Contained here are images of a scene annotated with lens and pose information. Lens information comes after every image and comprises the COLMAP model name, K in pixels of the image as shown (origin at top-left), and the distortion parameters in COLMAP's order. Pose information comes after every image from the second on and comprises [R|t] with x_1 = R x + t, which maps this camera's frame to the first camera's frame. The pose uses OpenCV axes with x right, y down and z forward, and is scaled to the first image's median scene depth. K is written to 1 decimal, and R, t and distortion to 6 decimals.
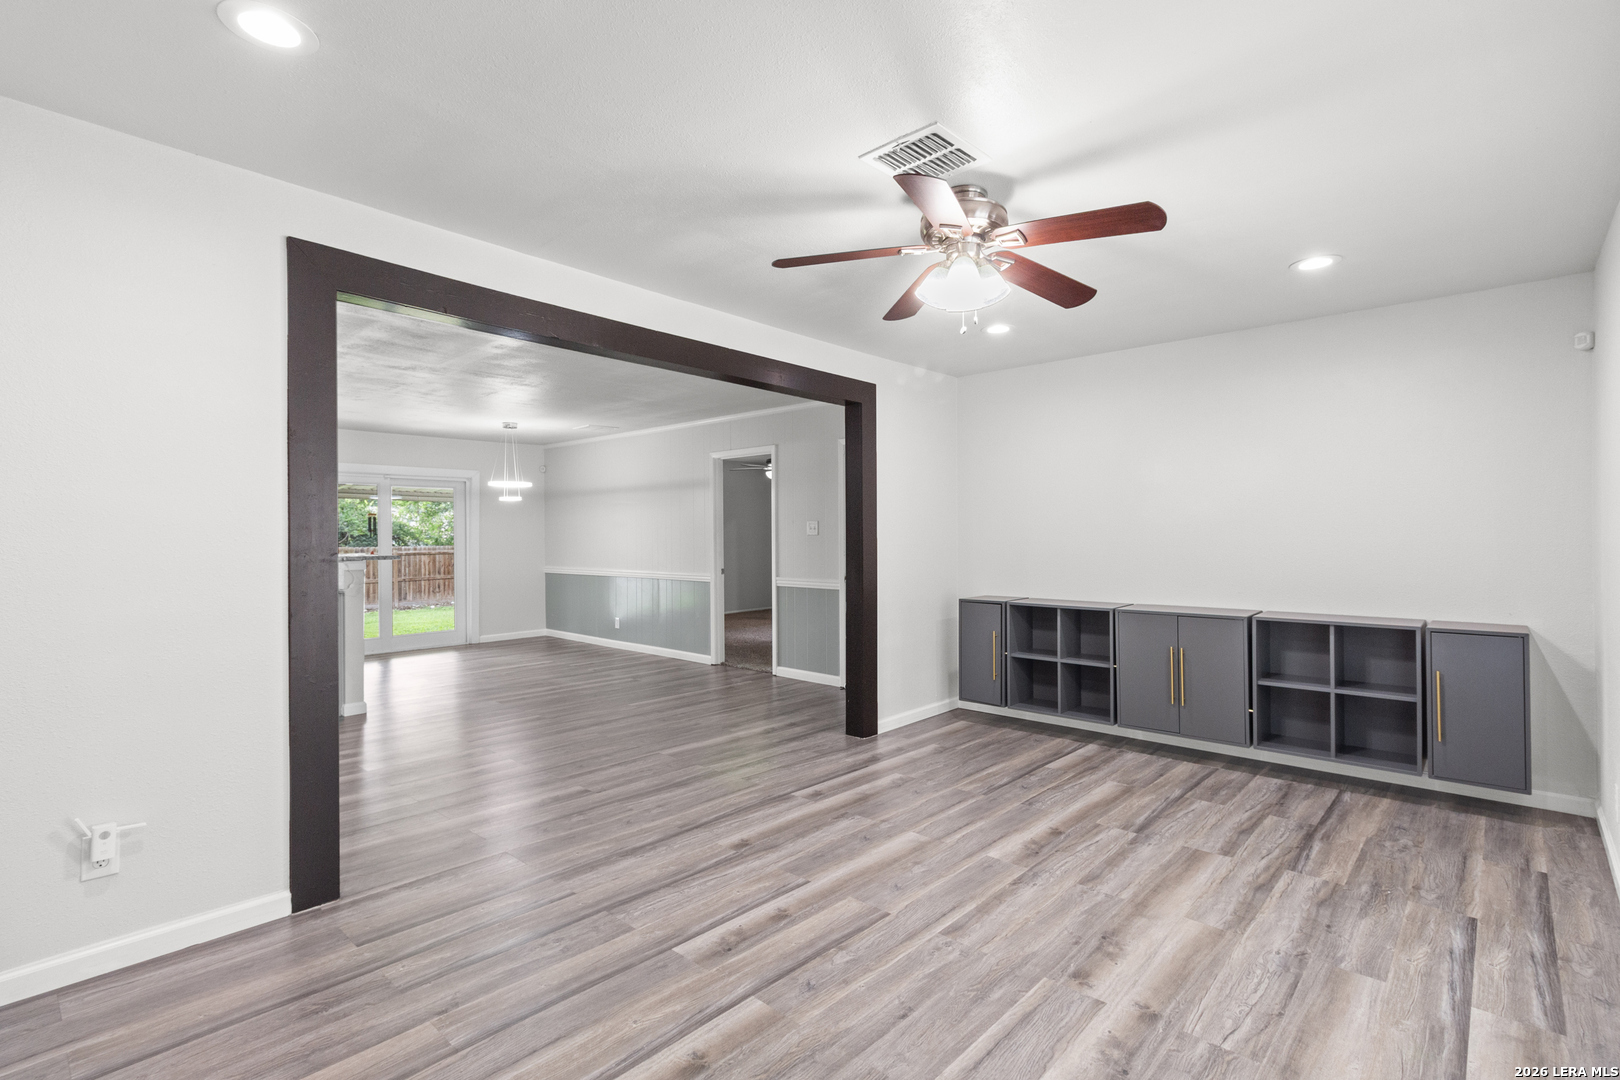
lens RADIAL K [[758.7, 0, 840.6], [0, 758.7, 535.4], [0, 0, 1]] dist [0.011194, 0.000127]
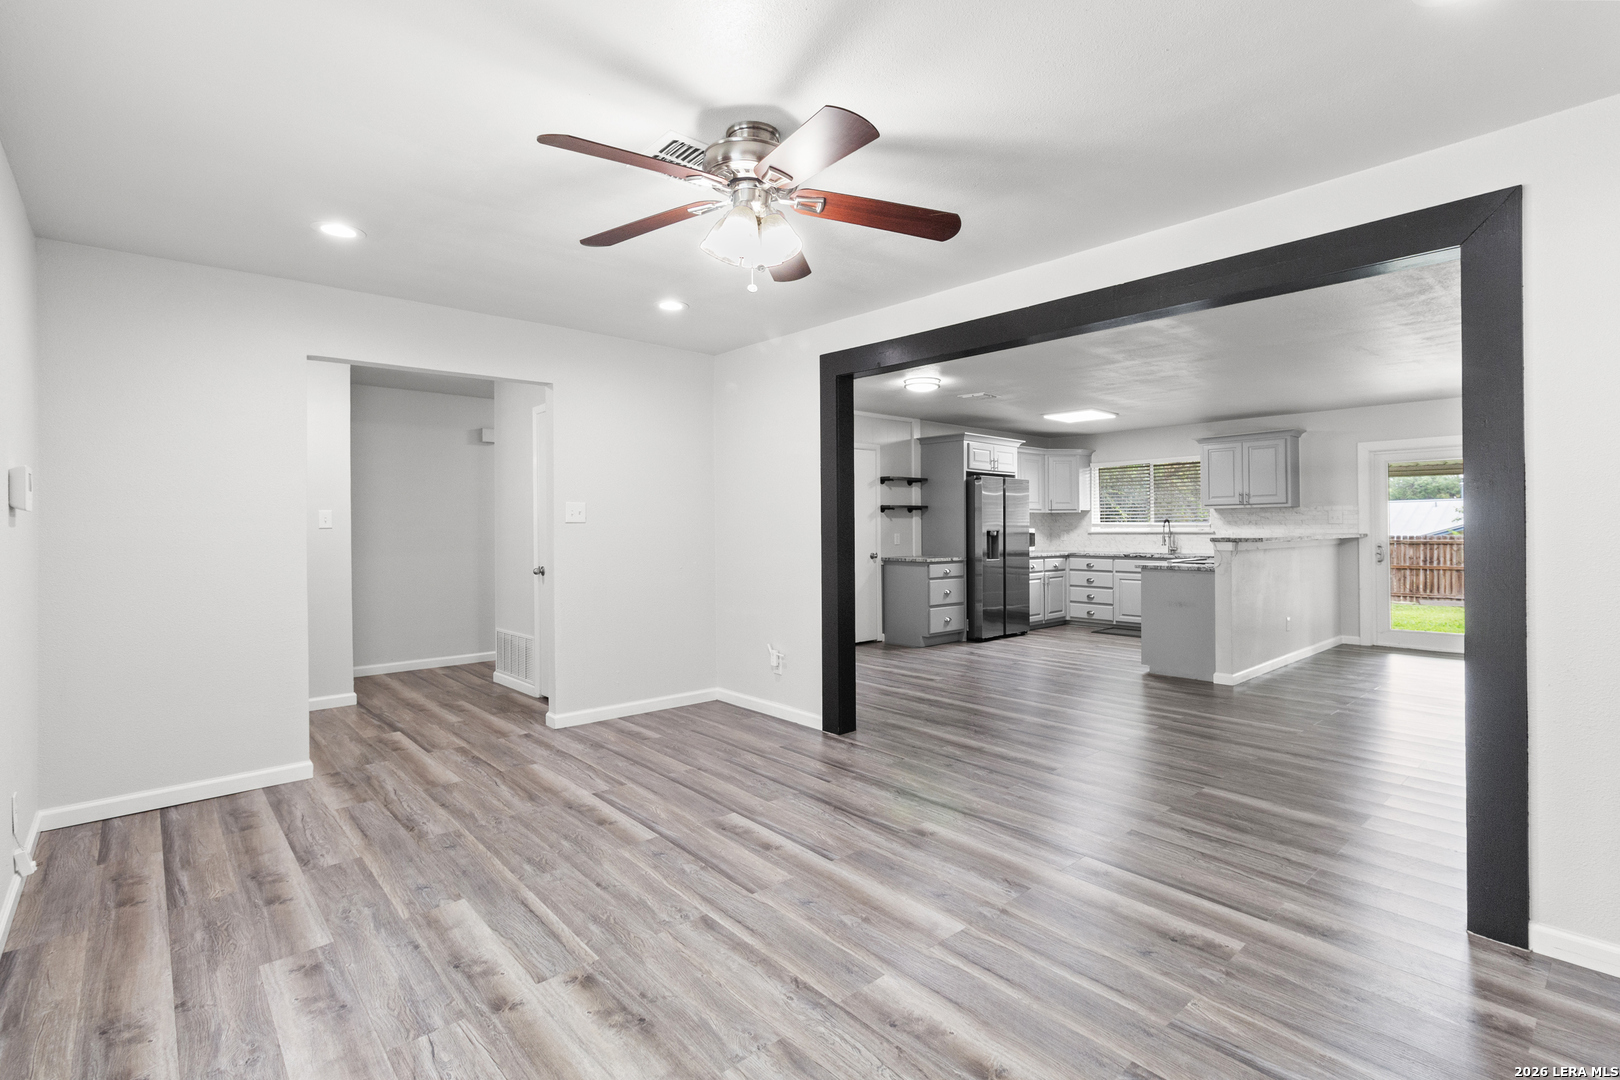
lens RADIAL K [[756.1, 0, 823.1], [0, 756.1, 510.1], [0, 0, 1]] dist [0.000221, -0.000736]
pose [[-0.118593, -0.015761, -0.992818, 0.859809], [0.006559, 0.999840, -0.016656, 0.004651], [0.992921, -0.008487, -0.118470, 0.988210]]
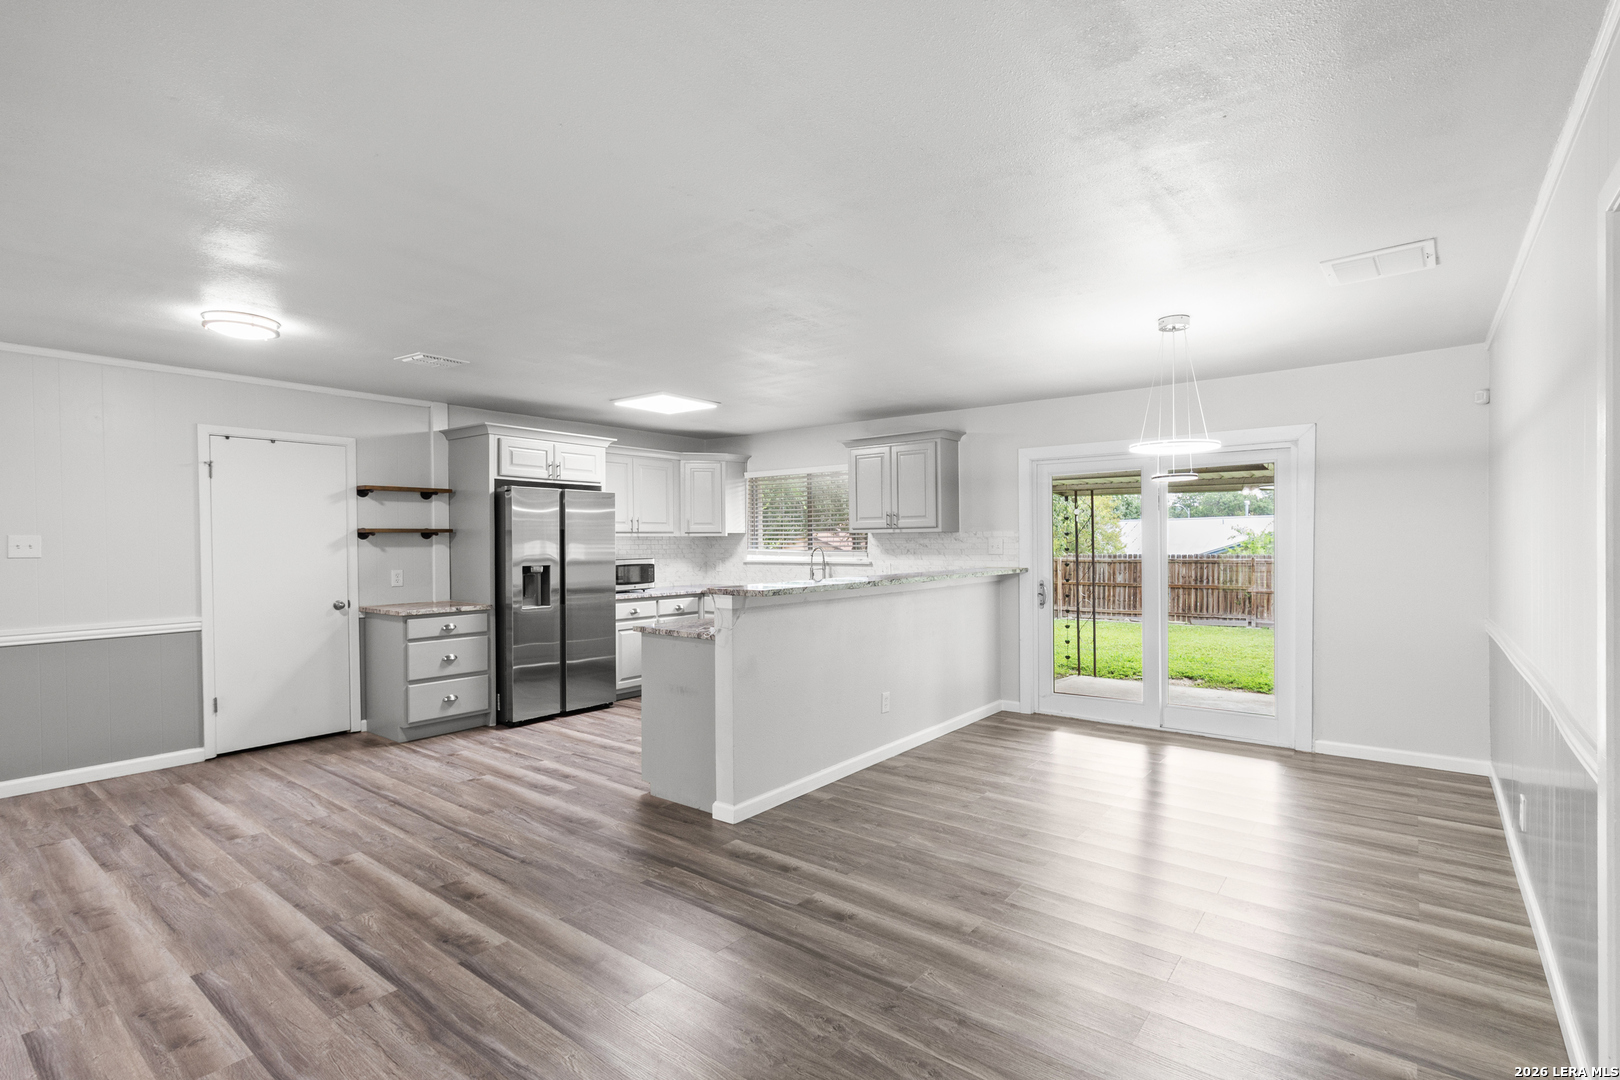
lens RADIAL K [[762.8, 0, 830.7], [0, 762.8, 533.4], [0, 0, 1]] dist [0.002408, -0.000619]
pose [[0.060600, -0.001896, -0.998160, 0.077172], [0.005911, 0.999981, -0.001541, -0.033089], [0.998145, -0.005807, 0.060610, 1.841471]]
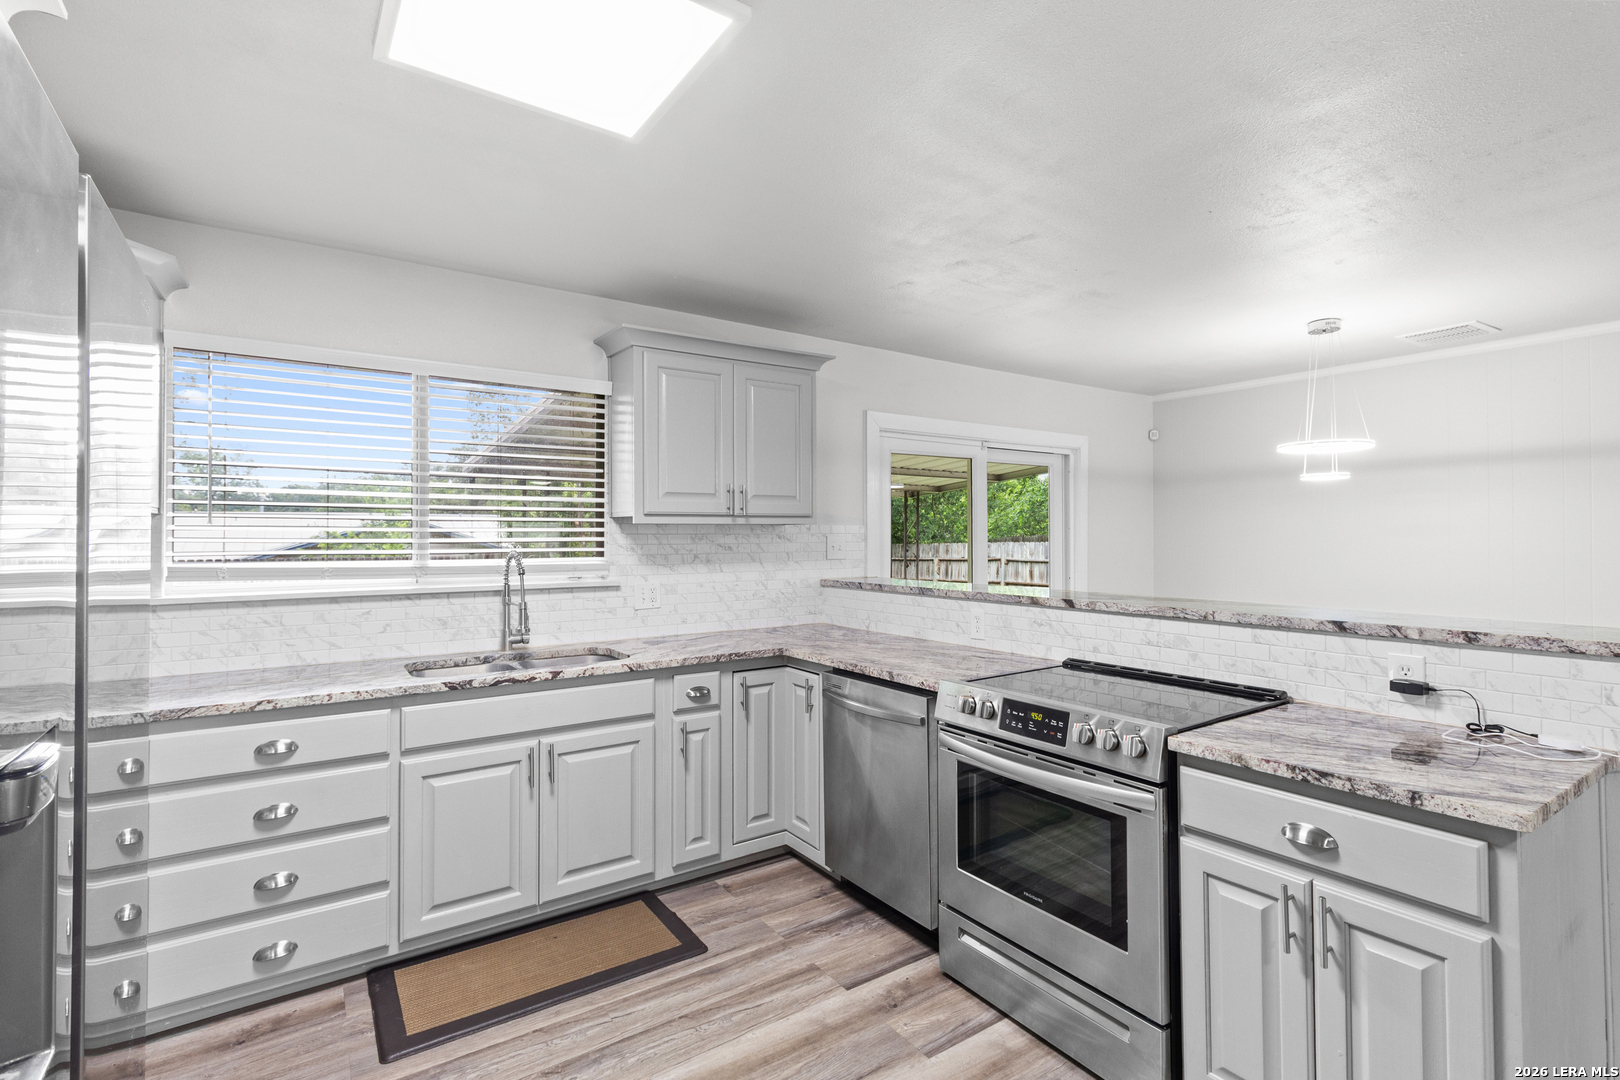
lens RADIAL K [[762.8, 0, 830.7], [0, 762.8, 533.4], [0, 0, 1]] dist [0.002408, -0.000619]
pose [[0.972121, 0.004213, -0.234442, -1.527411], [-0.005369, 0.999976, -0.004292, -0.019648], [0.234419, 0.005431, 0.972121, 1.106858]]
